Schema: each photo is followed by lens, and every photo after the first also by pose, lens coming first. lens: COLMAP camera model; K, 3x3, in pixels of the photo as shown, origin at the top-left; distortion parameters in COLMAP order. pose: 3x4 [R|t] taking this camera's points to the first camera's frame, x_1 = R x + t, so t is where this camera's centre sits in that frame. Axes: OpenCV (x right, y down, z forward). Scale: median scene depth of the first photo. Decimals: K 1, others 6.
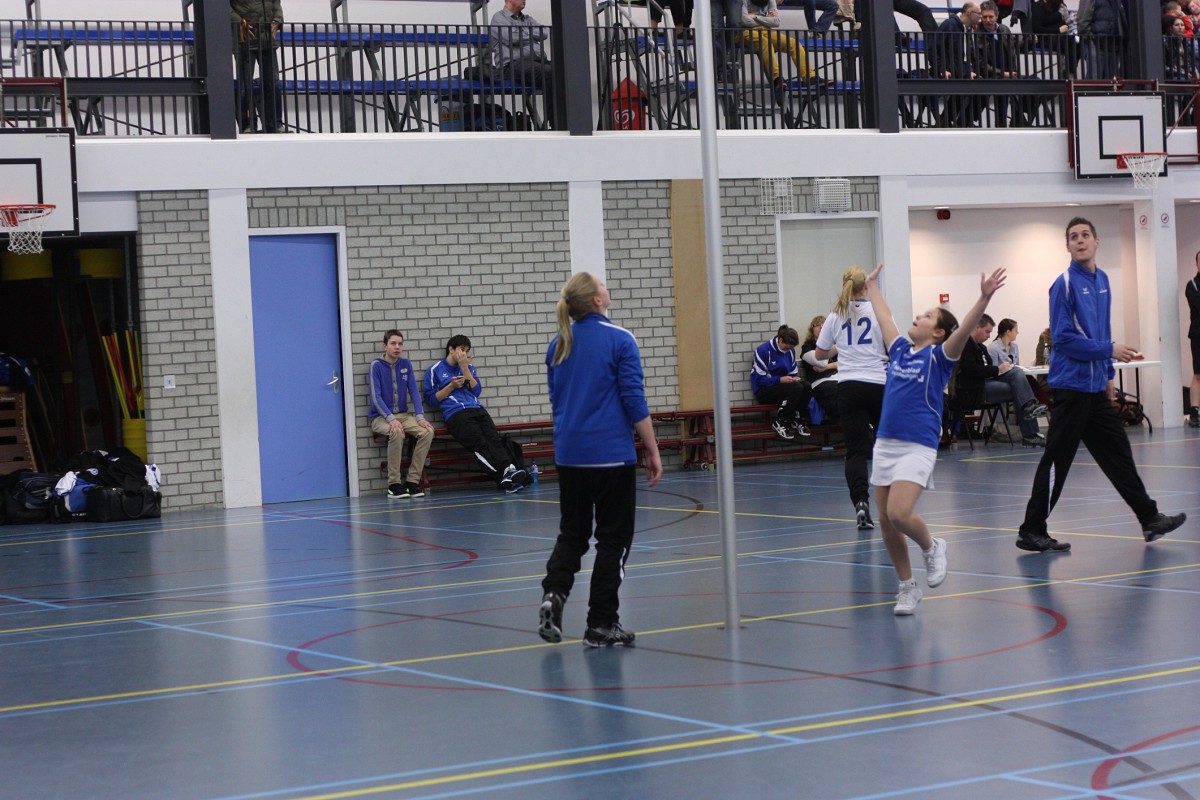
lens RADIAL K [[2777.6, 0, 600.0], [0, 2777.6, 400.0], [0, 0, 1]] dist [-0.078722, -0.243126]
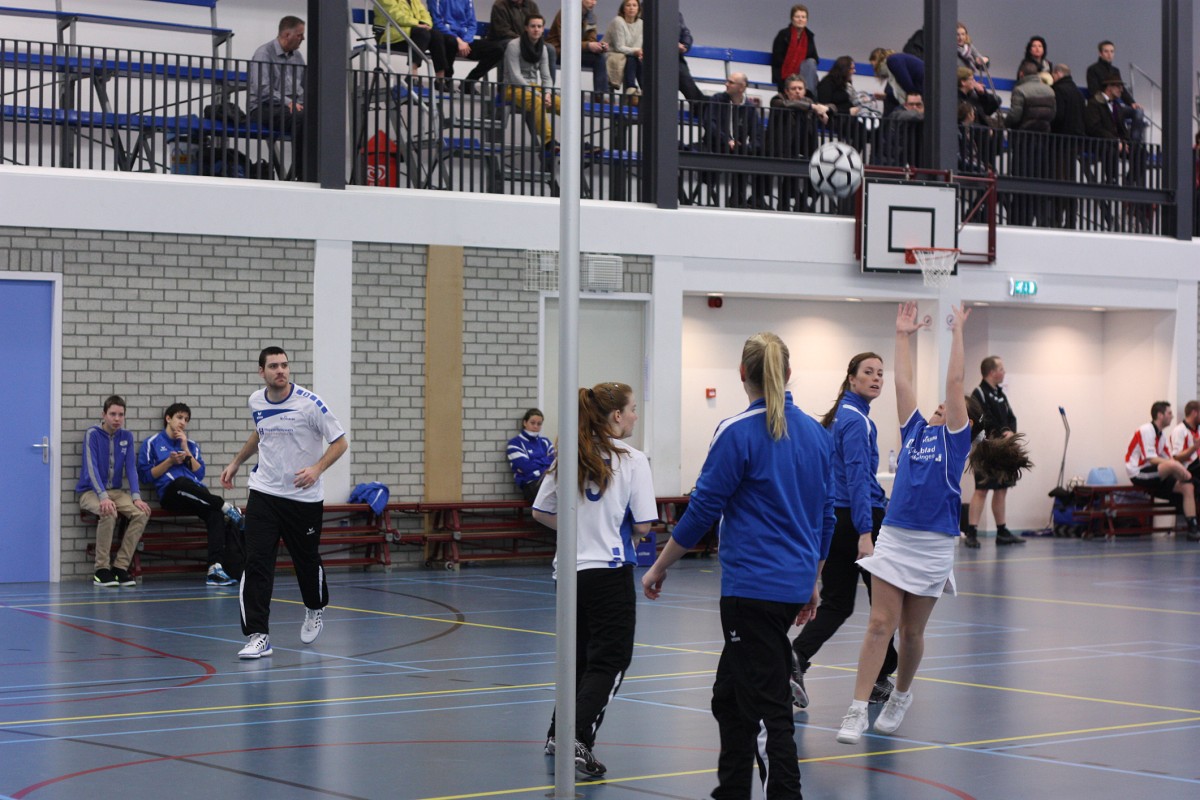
lens RADIAL K [[2777.6, 0, 600.0], [0, 2777.6, 400.0], [0, 0, 1]] dist [-0.078722, -0.243126]
pose [[0.991695, 0.056361, 0.115604, -0.020648], [-0.052957, 0.998074, -0.032315, -0.003127], [-0.117203, 0.025924, 0.992770, 0.102809]]
